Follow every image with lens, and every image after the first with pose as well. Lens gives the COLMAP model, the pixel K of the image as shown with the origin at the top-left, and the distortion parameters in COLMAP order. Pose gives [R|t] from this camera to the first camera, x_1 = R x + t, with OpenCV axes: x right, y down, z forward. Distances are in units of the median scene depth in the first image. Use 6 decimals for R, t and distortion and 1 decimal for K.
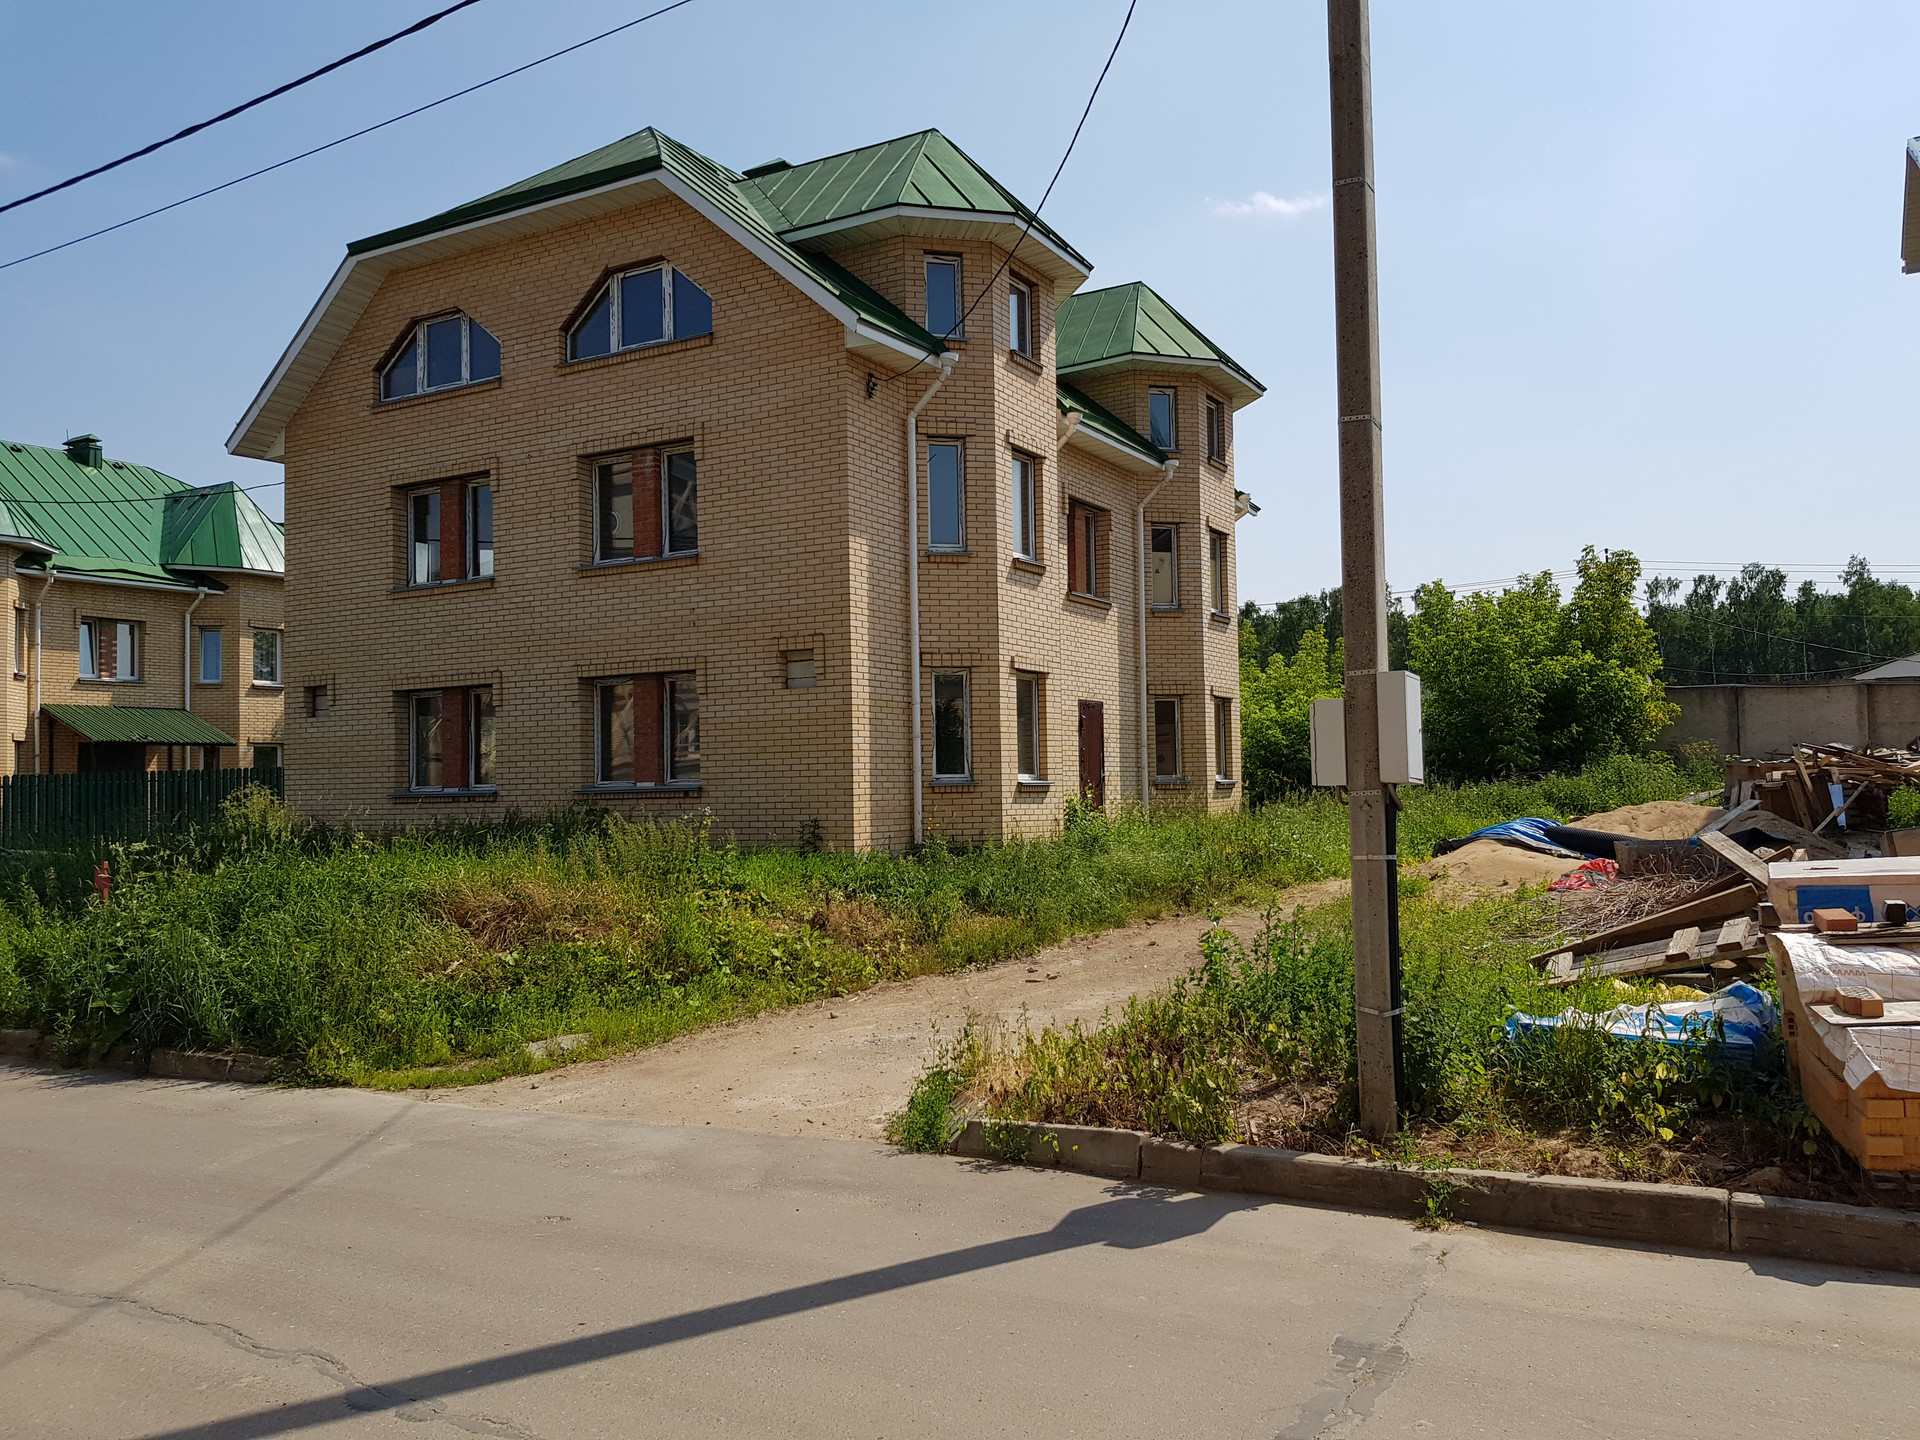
lens RADIAL K [[1495.0, 0, 966.8], [0, 1495.0, 711.9], [0, 0, 1]] dist [0.064431, -0.095122]
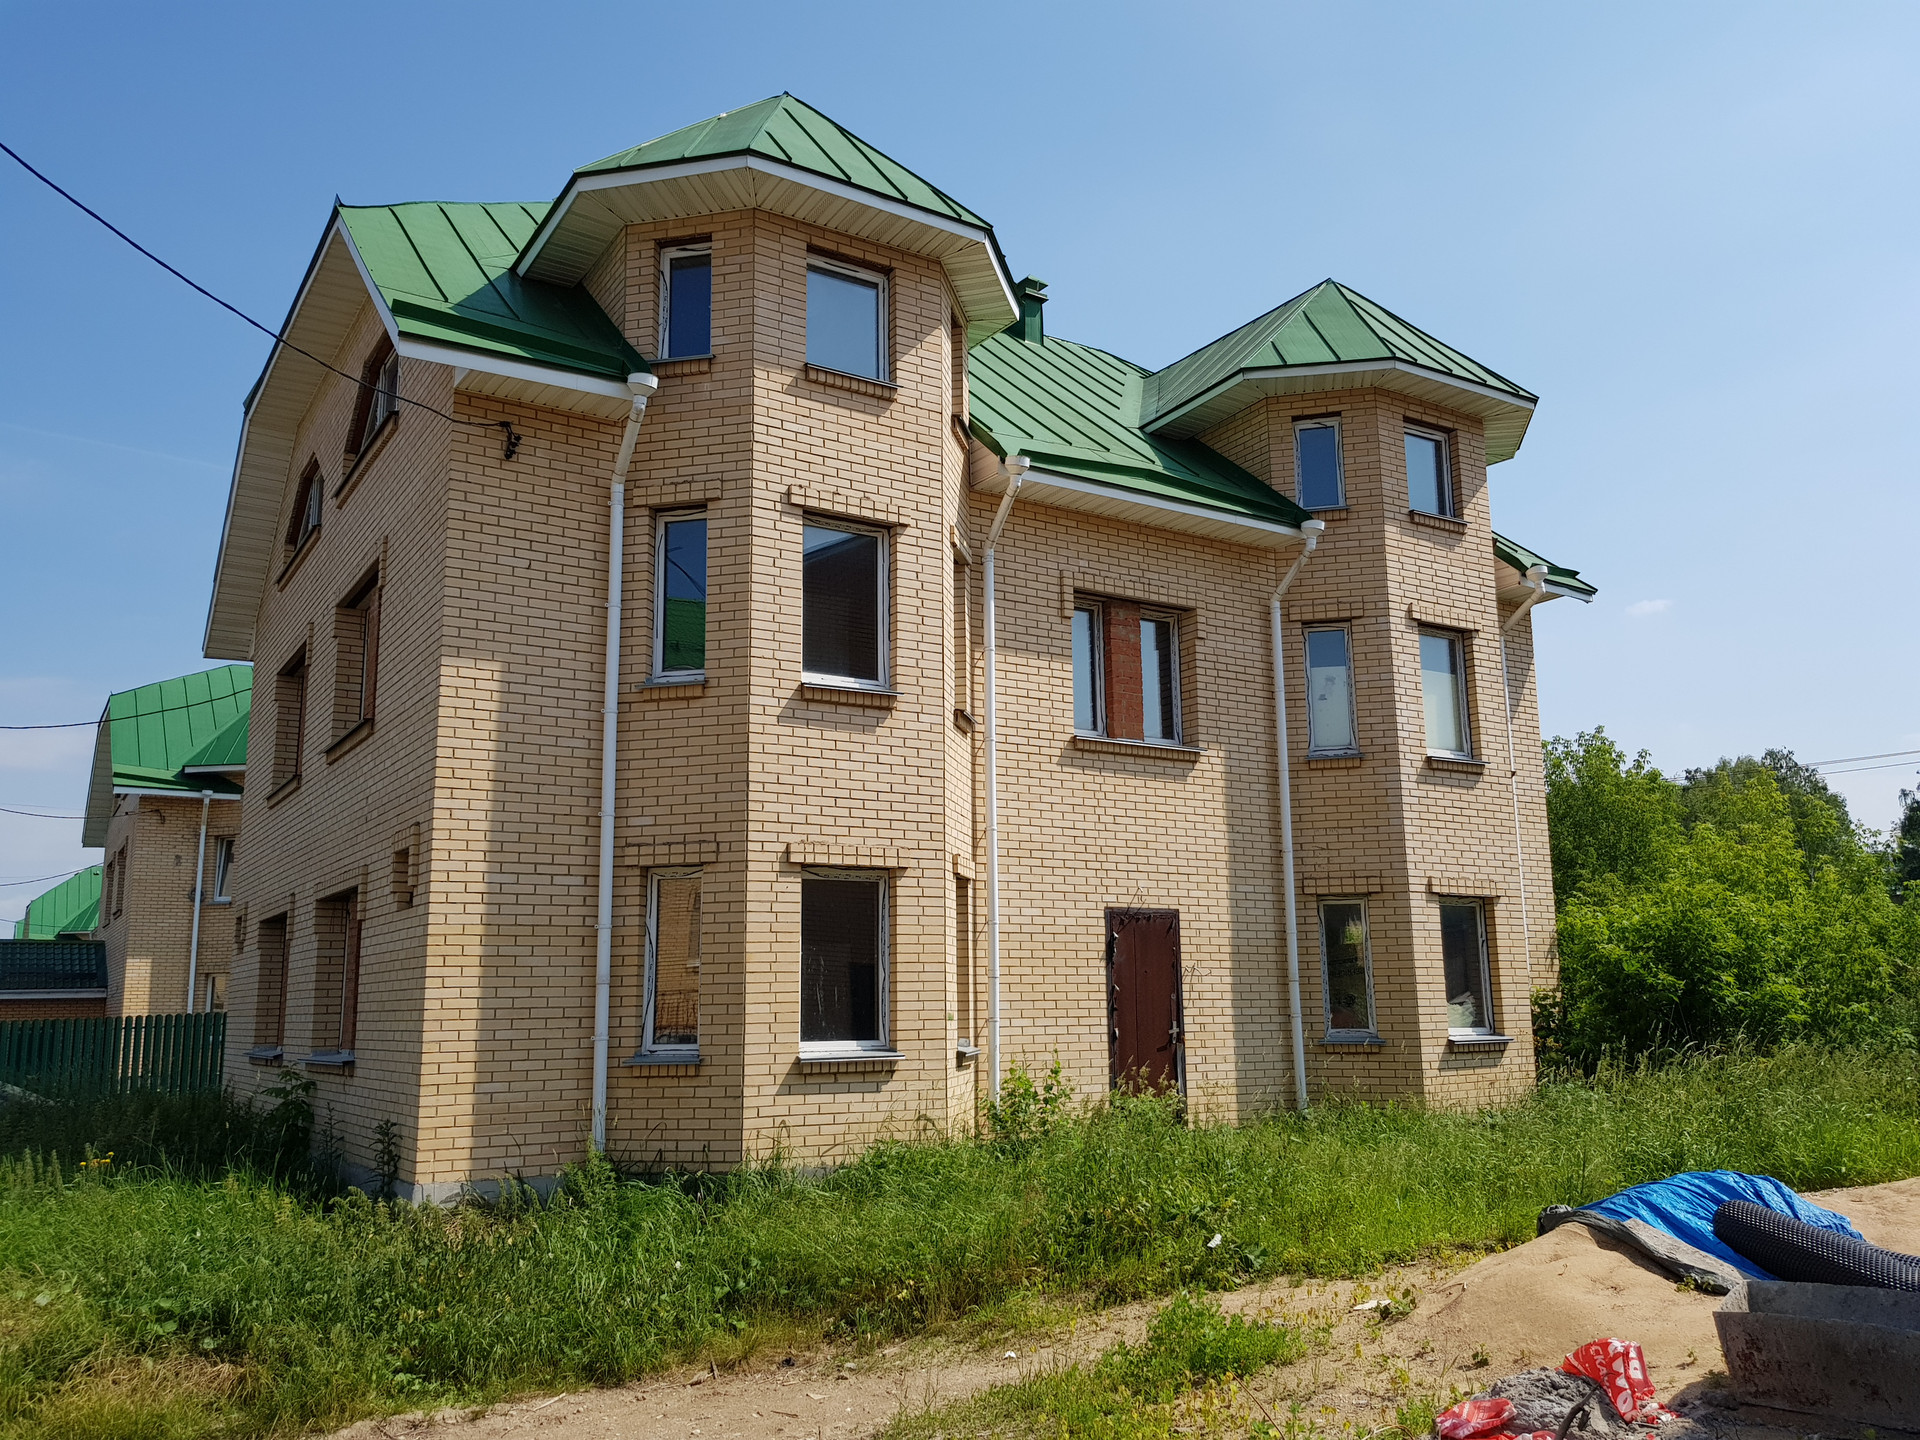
lens RADIAL K [[1495.0, 0, 960.4], [0, 1495.0, 711.6], [0, 0, 1]] dist [0.064431, -0.095122]
pose [[0.880186, -0.086063, -0.466761, 0.353523], [0.021597, 0.989667, -0.141751, -0.002502], [0.474137, 0.114687, 0.872950, 0.463905]]
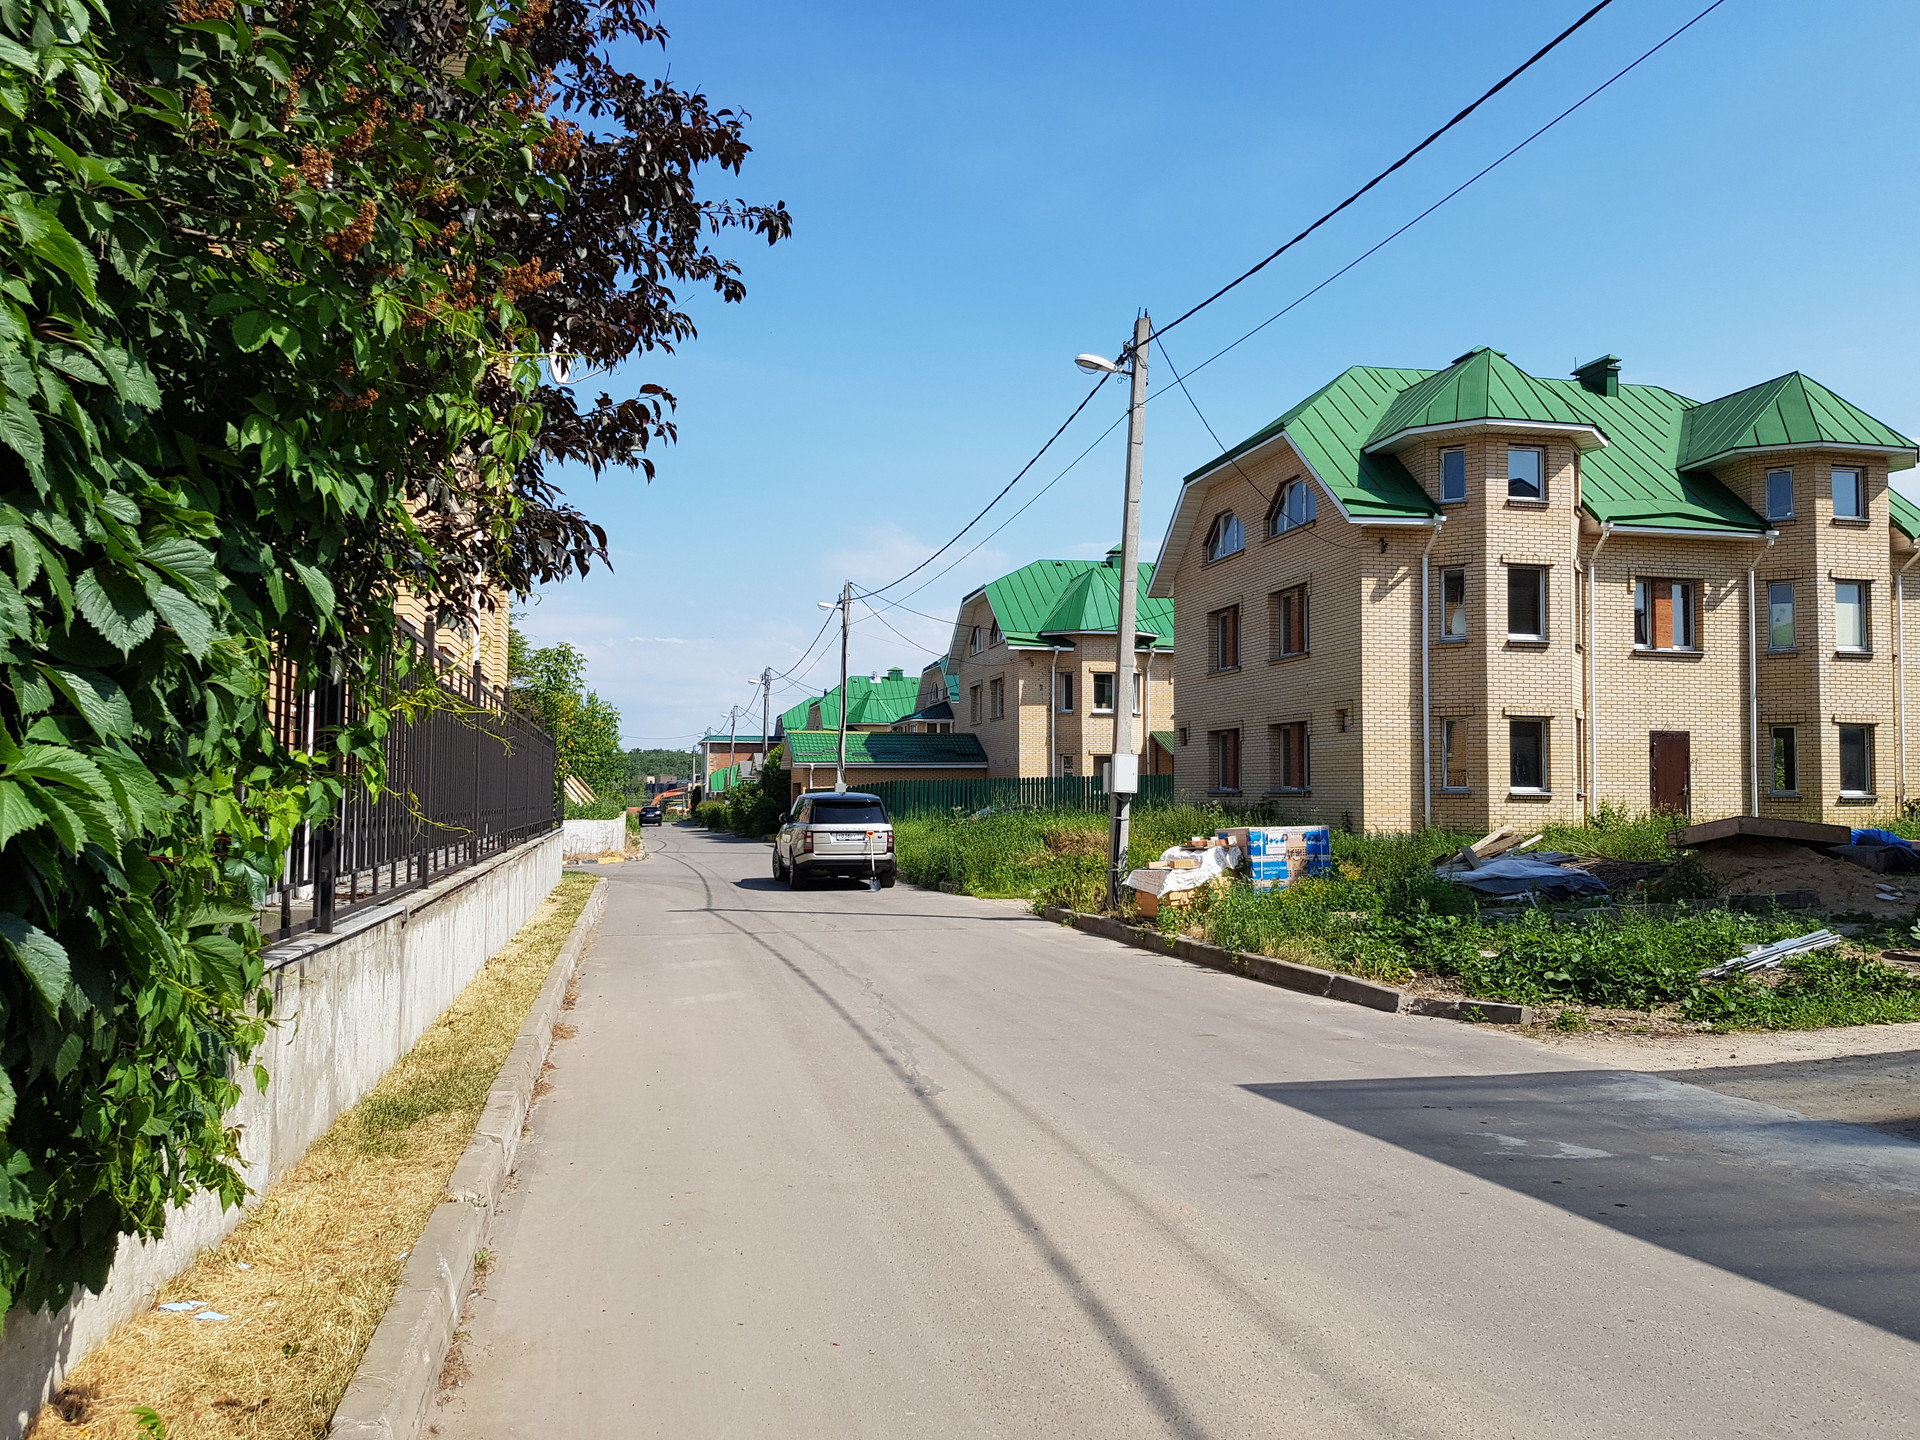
lens RADIAL K [[1495.0, 0, 958.0], [0, 1495.0, 713.3], [0, 0, 1]] dist [0.064431, -0.095122]
pose [[0.669701, -0.017968, -0.742413, 0.721738], [0.019294, 0.999791, -0.006793, -0.029307], [0.742380, -0.009775, 0.669908, -0.373772]]
